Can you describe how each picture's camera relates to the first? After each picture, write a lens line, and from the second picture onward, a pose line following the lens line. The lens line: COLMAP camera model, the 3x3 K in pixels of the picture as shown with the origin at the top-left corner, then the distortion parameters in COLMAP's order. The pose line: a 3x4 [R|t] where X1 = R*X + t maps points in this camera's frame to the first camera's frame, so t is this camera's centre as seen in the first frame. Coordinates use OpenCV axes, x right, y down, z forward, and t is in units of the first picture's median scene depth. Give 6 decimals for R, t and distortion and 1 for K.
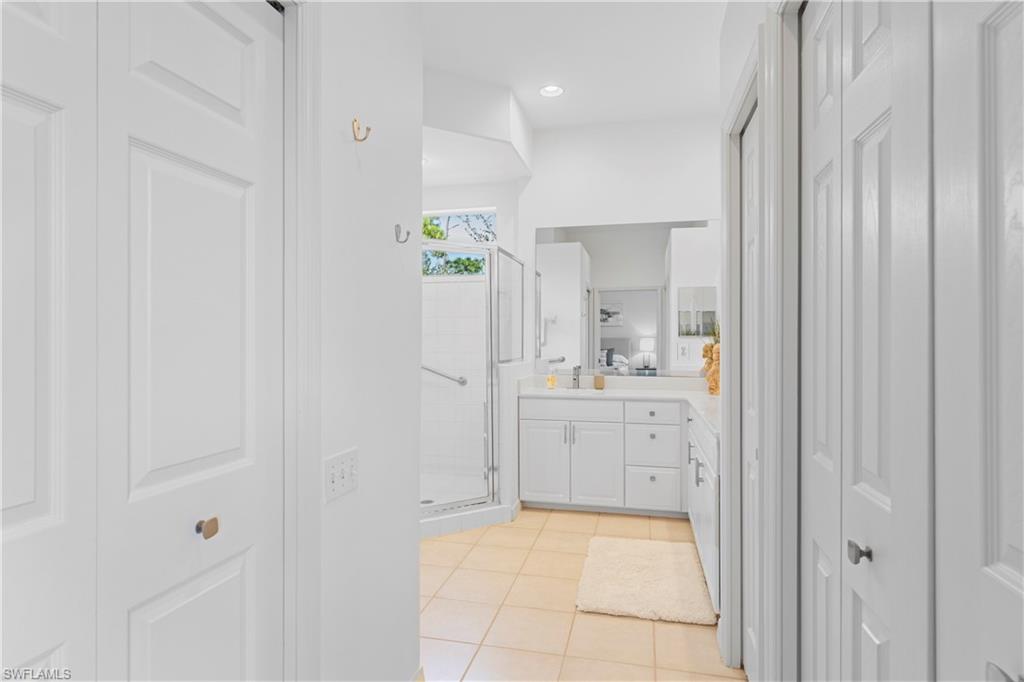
lens RADIAL K [[544.1, 0, 512.0], [0, 544.1, 341.0], [0, 0, 1]] dist [0.000223, 0.000016]
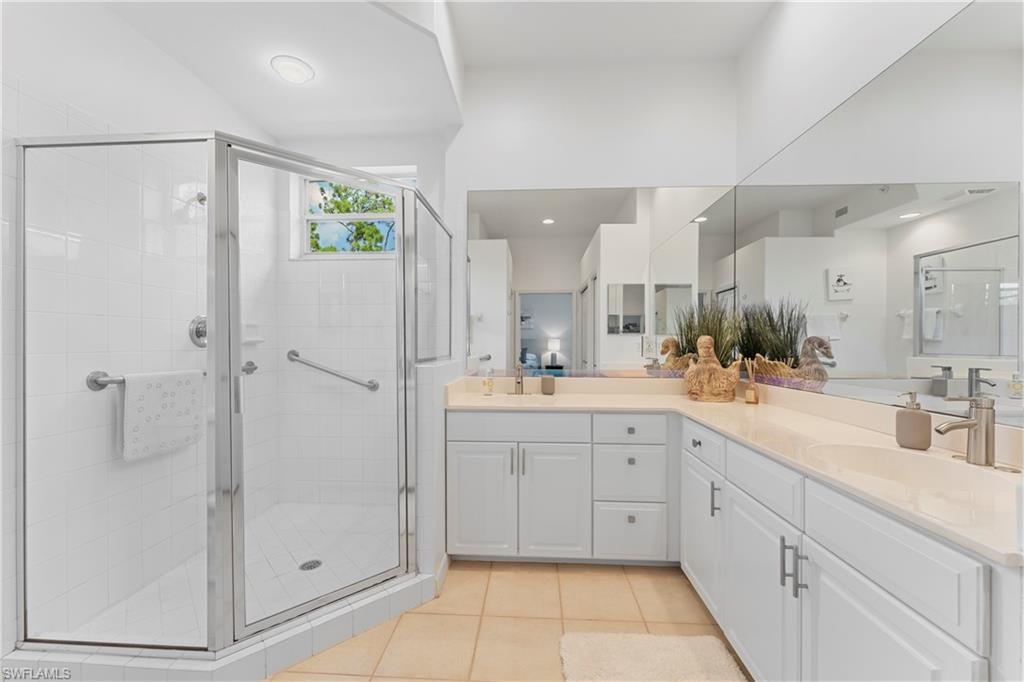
lens RADIAL K [[411.4, 0, 510.3], [0, 411.4, 345.0], [0, 0, 1]] dist [-0.000719, -0.000087]
pose [[0.984987, -0.001158, 0.172625, 0.002417], [0.000693, 0.999996, 0.002755, 0.016022], [-0.172628, -0.002594, 0.984984, 0.456569]]
